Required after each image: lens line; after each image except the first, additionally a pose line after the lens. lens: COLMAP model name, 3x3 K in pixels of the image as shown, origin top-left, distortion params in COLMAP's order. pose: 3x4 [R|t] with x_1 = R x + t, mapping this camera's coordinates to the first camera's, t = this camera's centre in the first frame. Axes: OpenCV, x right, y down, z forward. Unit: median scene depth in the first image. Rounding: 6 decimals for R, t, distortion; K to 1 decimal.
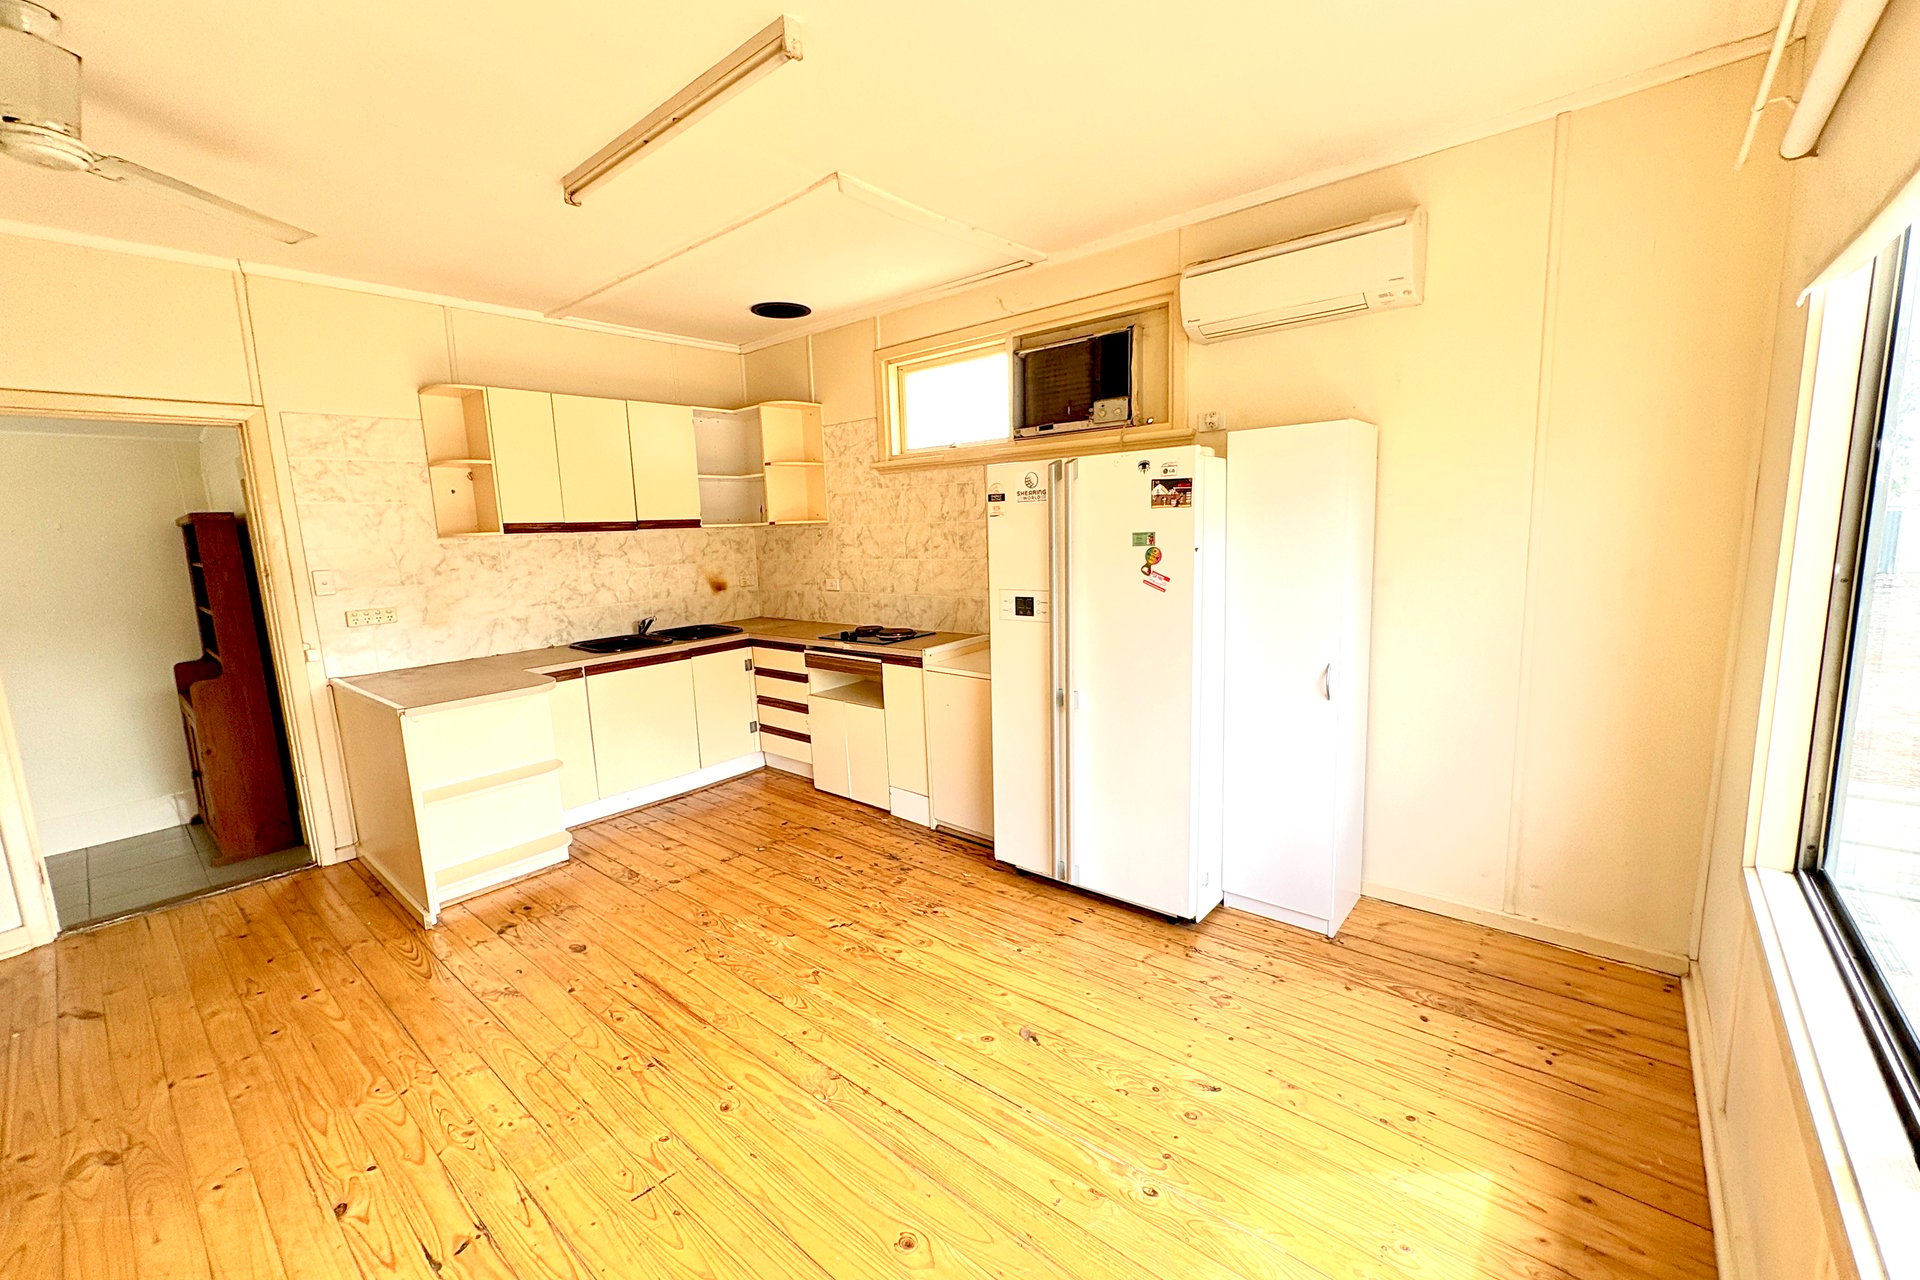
lens RADIAL K [[769.6, 0, 963.5], [0, 769.6, 636.1], [0, 0, 1]] dist [0.000180, 0.000437]
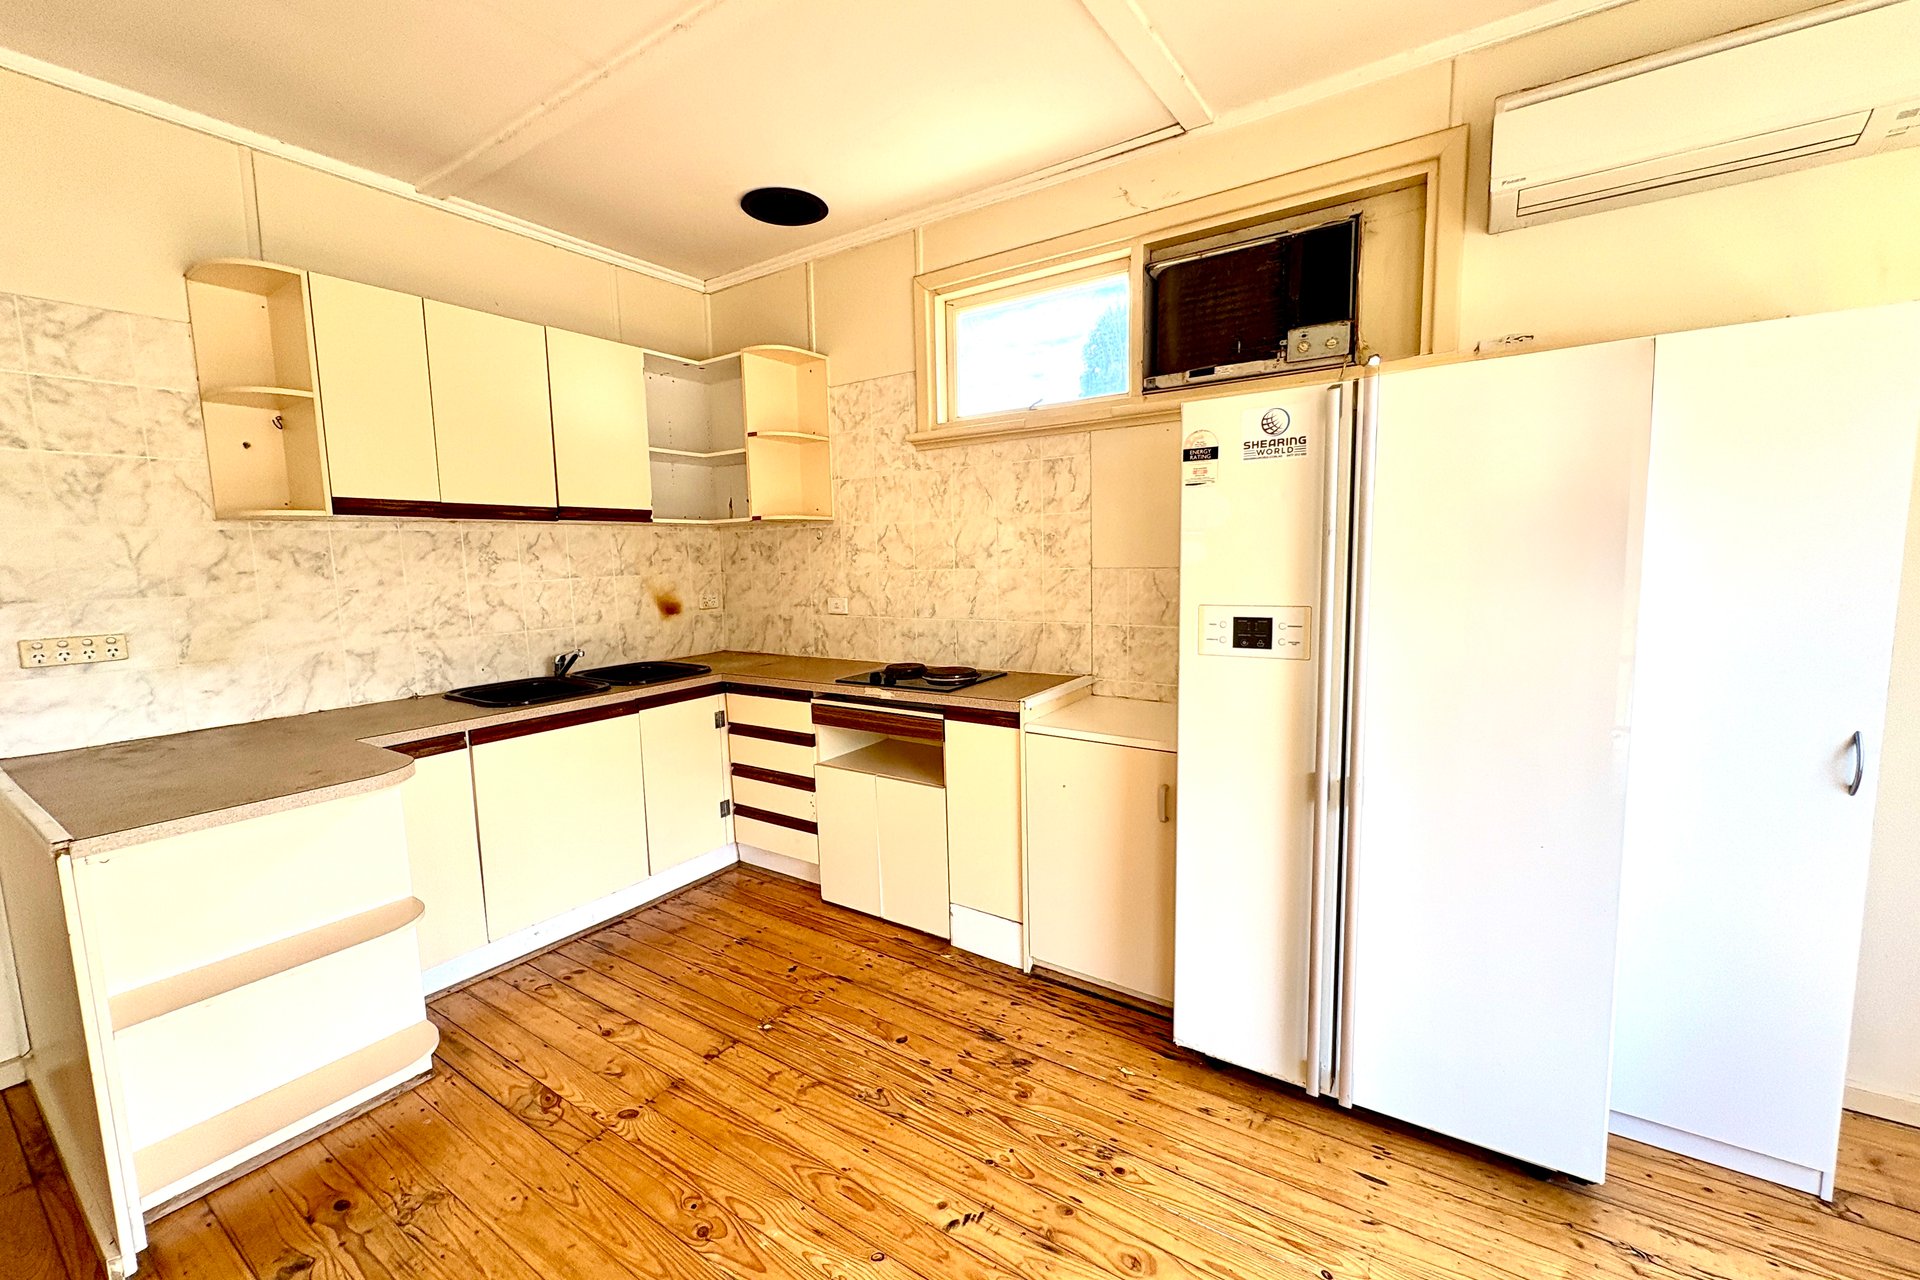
lens RADIAL K [[766.2, 0, 962.7], [0, 766.2, 638.2], [0, 0, 1]] dist [0.000136, -0.000244]
pose [[0.993389, 0.002035, 0.114777, -0.169300], [0.002763, 0.999129, -0.041631, -0.008027], [-0.114762, 0.041673, 0.992519, 0.340785]]
